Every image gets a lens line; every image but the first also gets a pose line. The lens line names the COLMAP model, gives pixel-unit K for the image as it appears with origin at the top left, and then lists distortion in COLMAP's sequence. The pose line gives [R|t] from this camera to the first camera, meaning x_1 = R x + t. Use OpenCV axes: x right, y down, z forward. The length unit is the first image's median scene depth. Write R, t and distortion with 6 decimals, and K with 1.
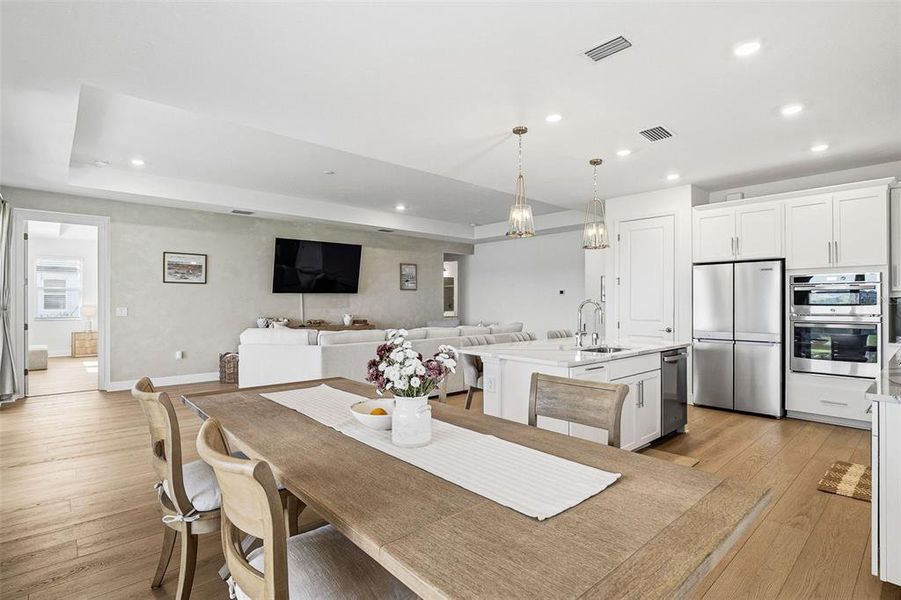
lens RADIAL K [[433.5, 0, 450.4], [0, 433.5, 303.2], [0, 0, 1]] dist [-0.011940, 0.000701]
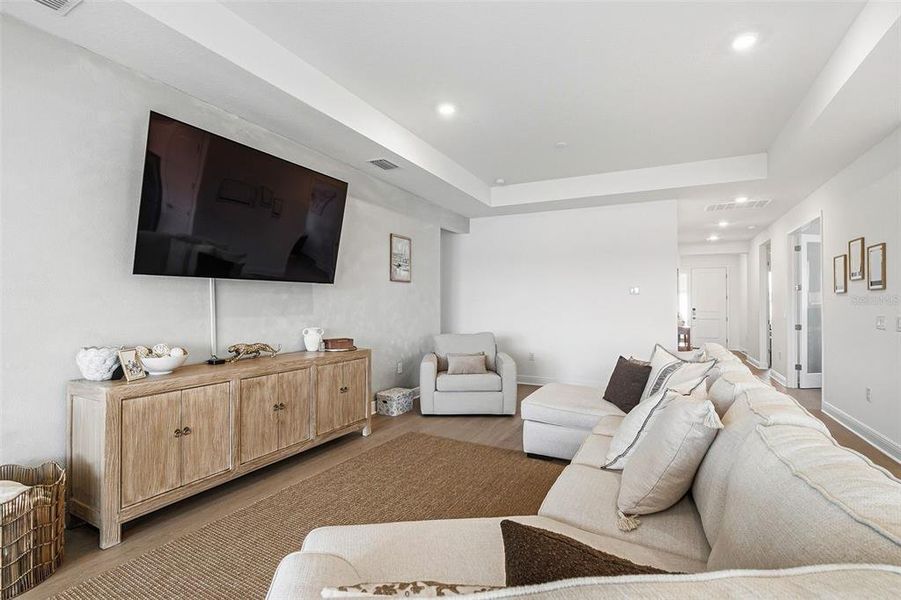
lens RADIAL K [[412.8, 0, 454.4], [0, 412.8, 302.9], [0, 0, 1]] dist [-0.006952, -0.000699]
pose [[0.935081, 0.007329, 0.354359, -0.325221], [-0.006027, 0.999970, -0.004780, -0.000644], [-0.354383, 0.002334, 0.935097, 0.681764]]
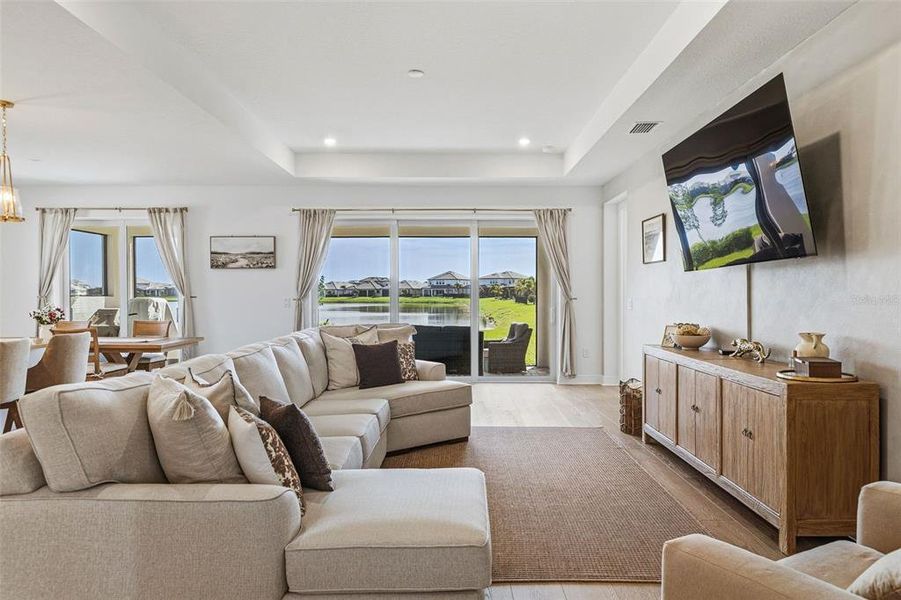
lens RADIAL K [[579.3, 0, 460.1], [0, 579.3, 307.1], [0, 0, 1]] dist [-0.000968, 0.002276]
pose [[-0.668351, 0.019702, -0.743585, 0.239468], [0.002294, 0.999699, 0.024426, -0.000649], [0.743843, 0.014619, -0.668195, 1.393015]]
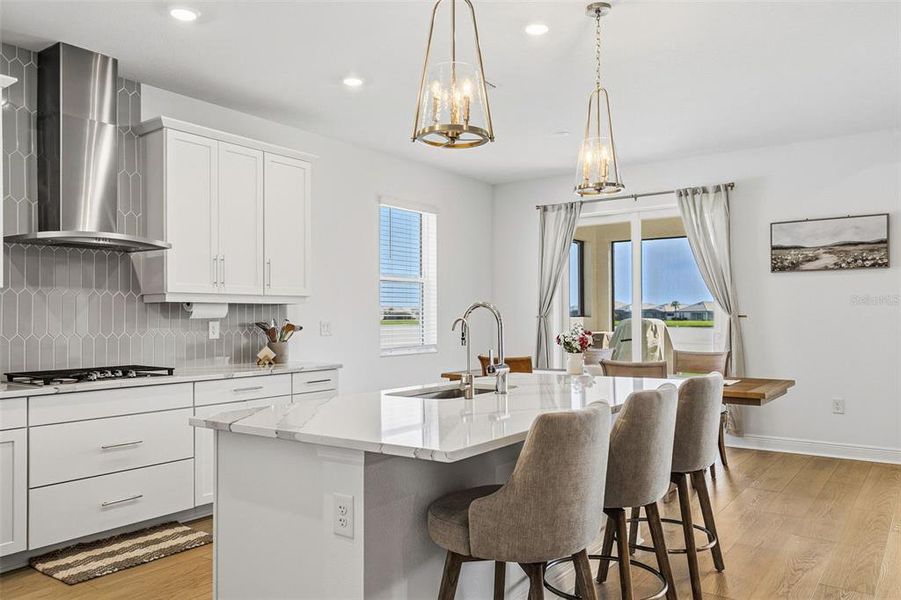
lens RADIAL K [[670.8, 0, 455.4], [0, 670.8, 305.4], [0, 0, 1]] dist [0.009926, 0.002041]
pose [[-0.977757, 0.001873, -0.209730, 0.296326], [0.005920, 0.999808, -0.018669, 0.006715], [0.209655, -0.019496, -0.977581, 1.004541]]
